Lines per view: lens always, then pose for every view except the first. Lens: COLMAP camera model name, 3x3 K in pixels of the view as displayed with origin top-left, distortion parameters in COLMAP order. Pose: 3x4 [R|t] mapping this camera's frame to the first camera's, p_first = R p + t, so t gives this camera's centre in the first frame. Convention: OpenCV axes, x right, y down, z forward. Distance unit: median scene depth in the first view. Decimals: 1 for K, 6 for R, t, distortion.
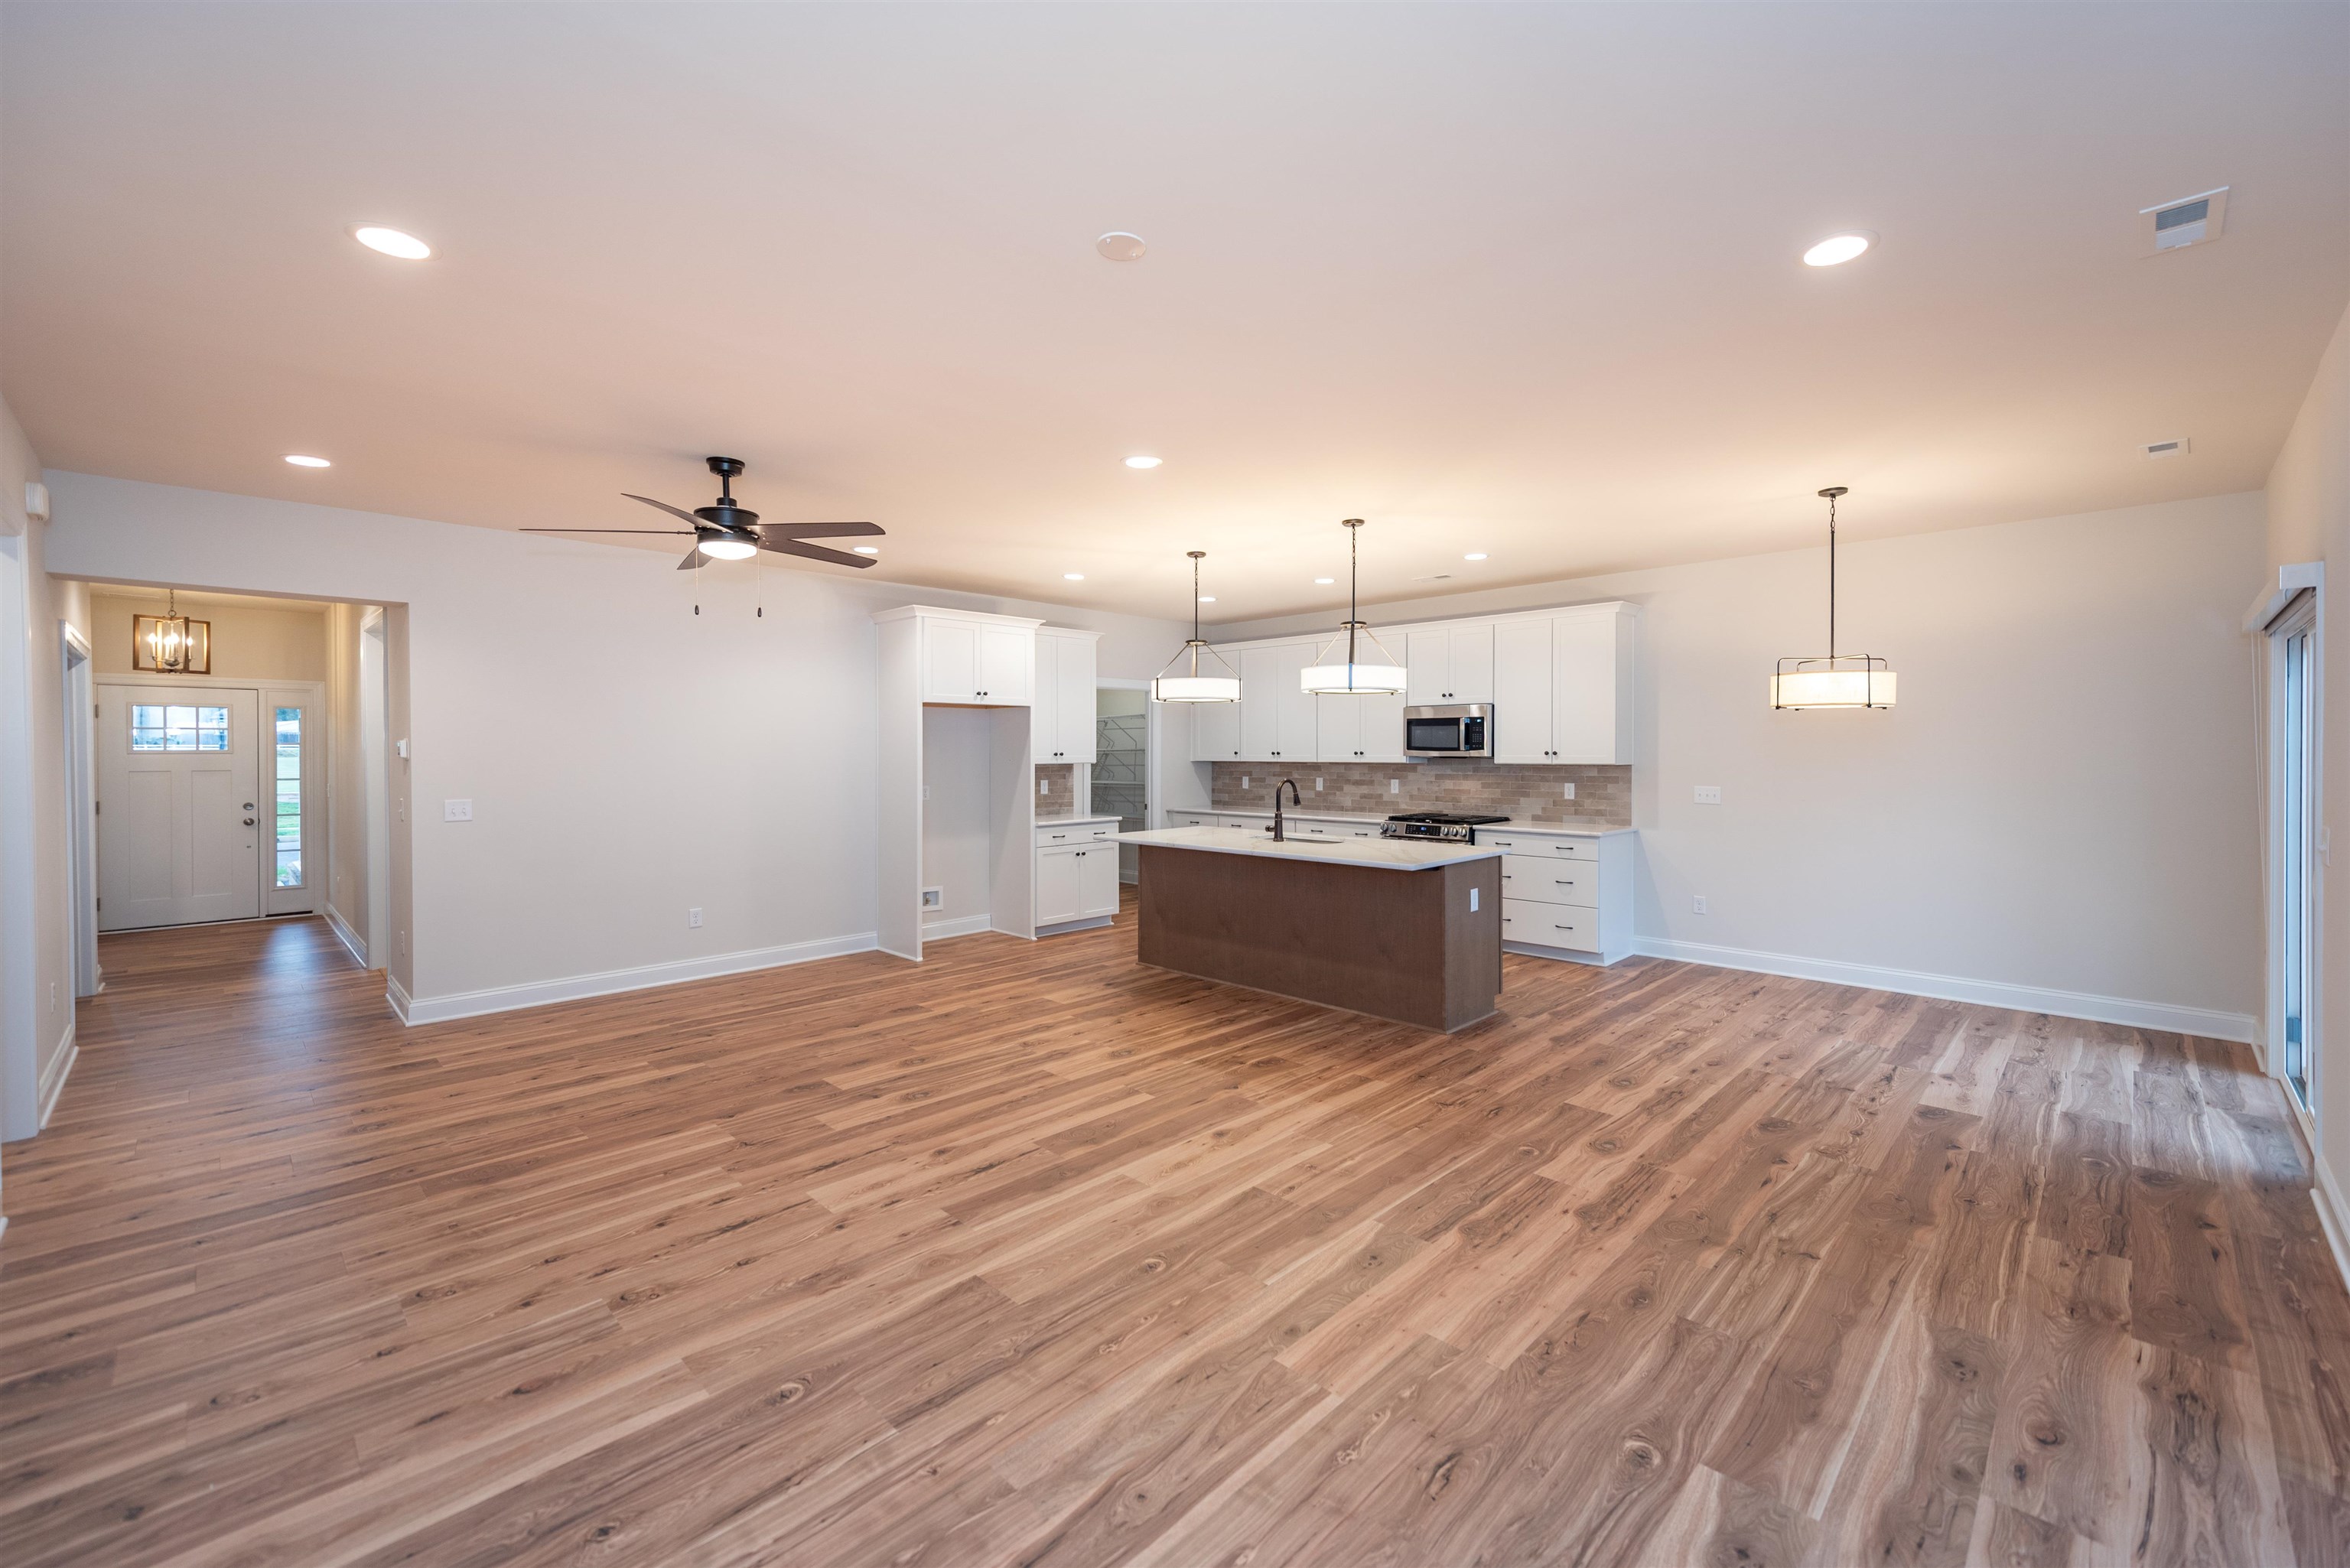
lens RADIAL K [[941.0, 0, 1175.4], [0, 941.0, 756.4], [0, 0, 1]] dist [0.028400, -0.000024]
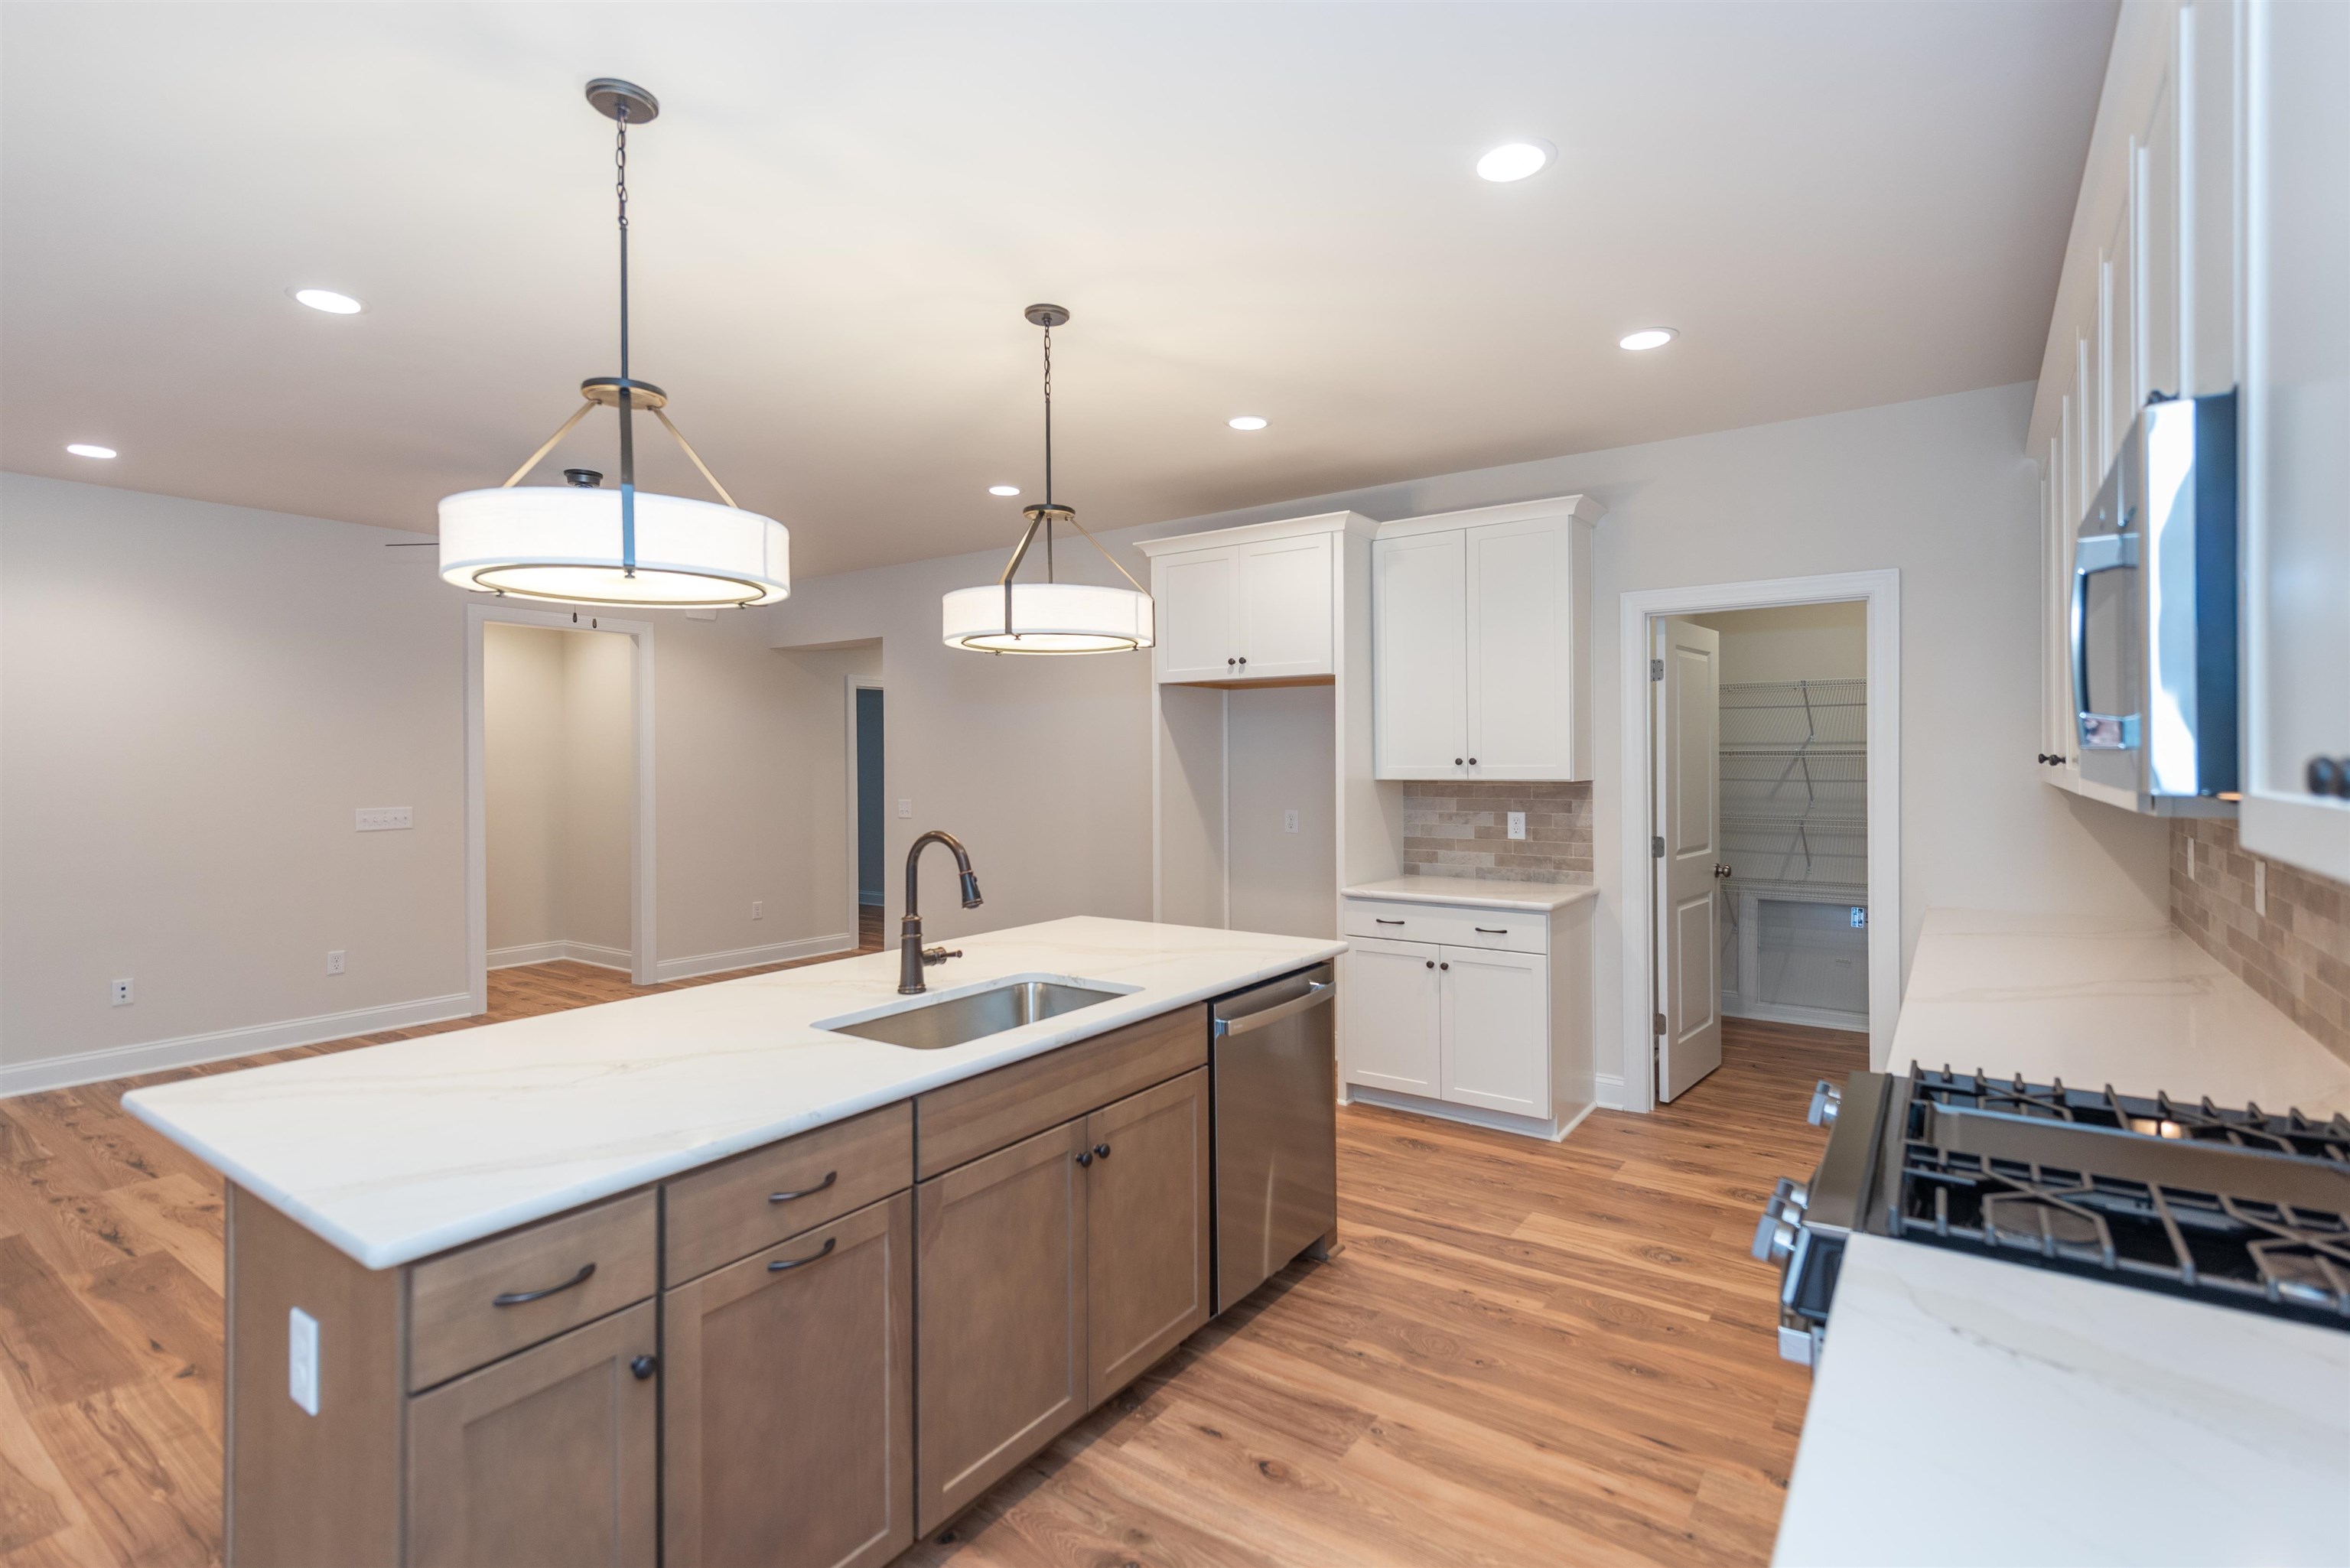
lens RADIAL K [[1088.9, 0, 1181.9], [0, 1088.9, 745.7], [0, 0, 1]] dist [0.048884, 0.000485]
pose [[0.164838, -0.009475, -0.986275, 0.470033], [-0.002116, 0.999948, -0.009959, -0.004216], [0.986318, 0.003728, 0.164810, 0.838965]]
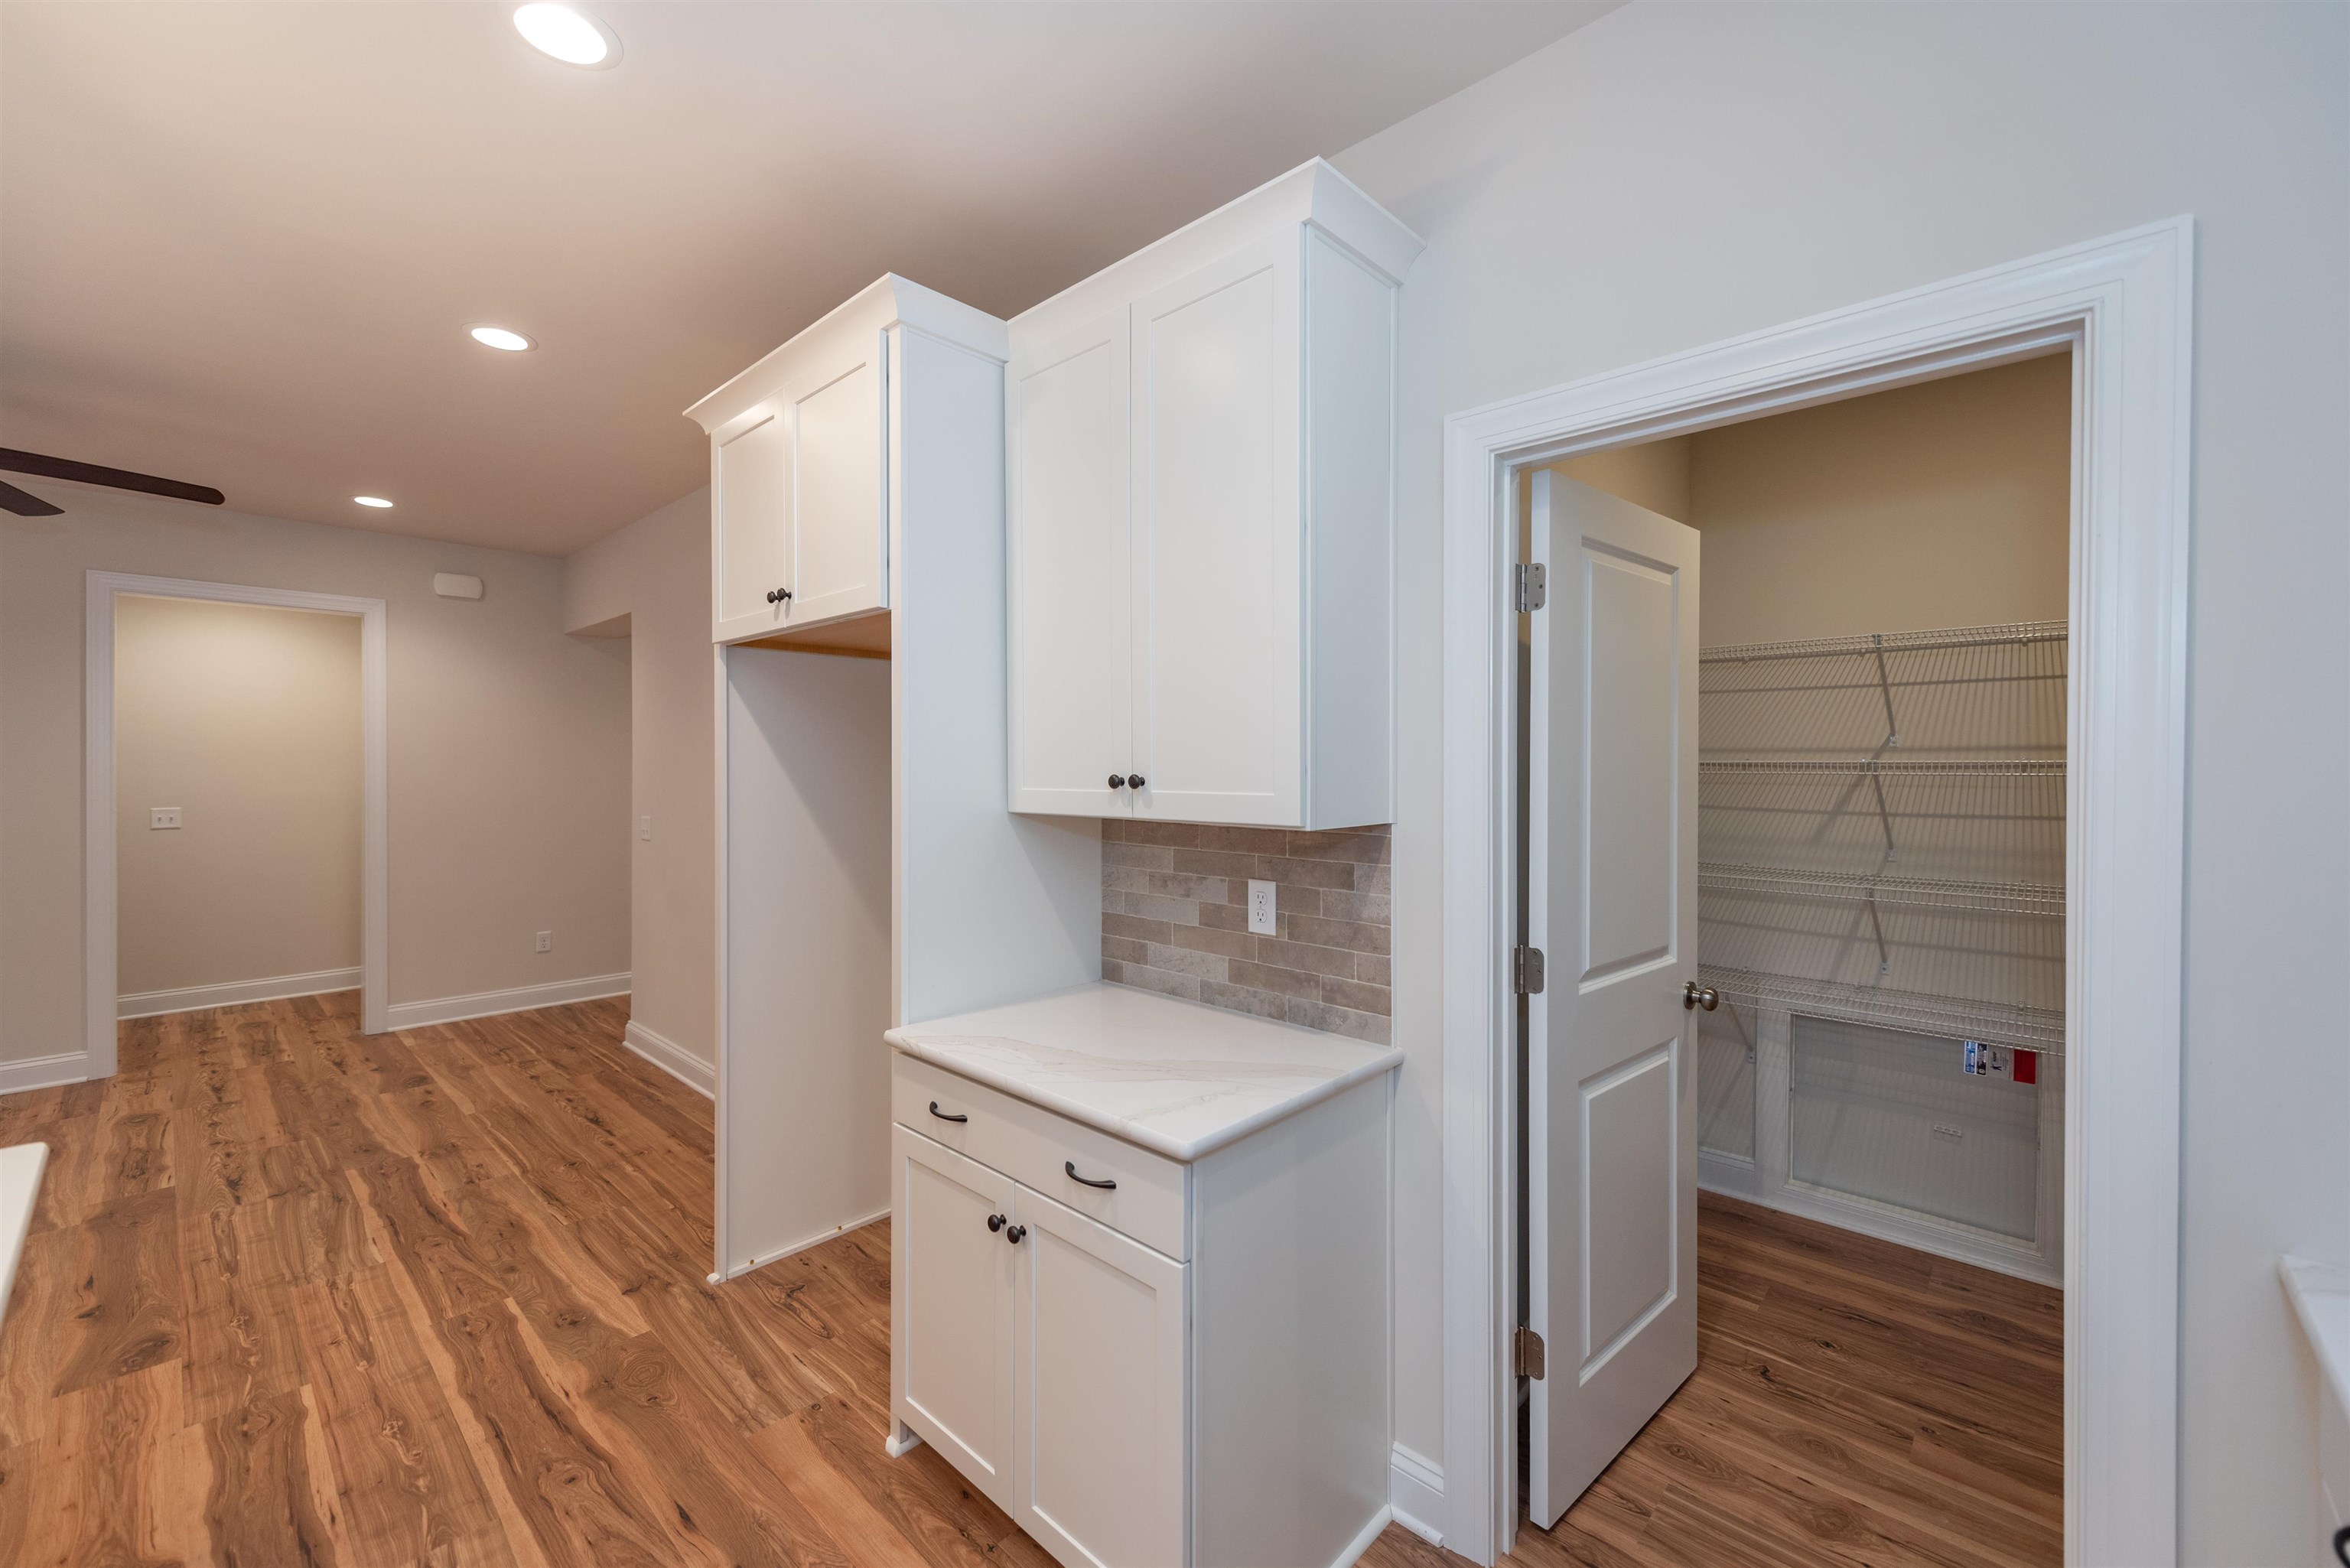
lens RADIAL K [[941.0, 0, 1175.4], [0, 941.0, 756.4], [0, 0, 1]] dist [0.028400, -0.000024]
pose [[0.040378, 0.001866, -0.999183, 0.132390], [-0.010818, 0.999940, 0.001430, -0.009392], [0.999126, 0.010752, 0.040396, 1.113626]]
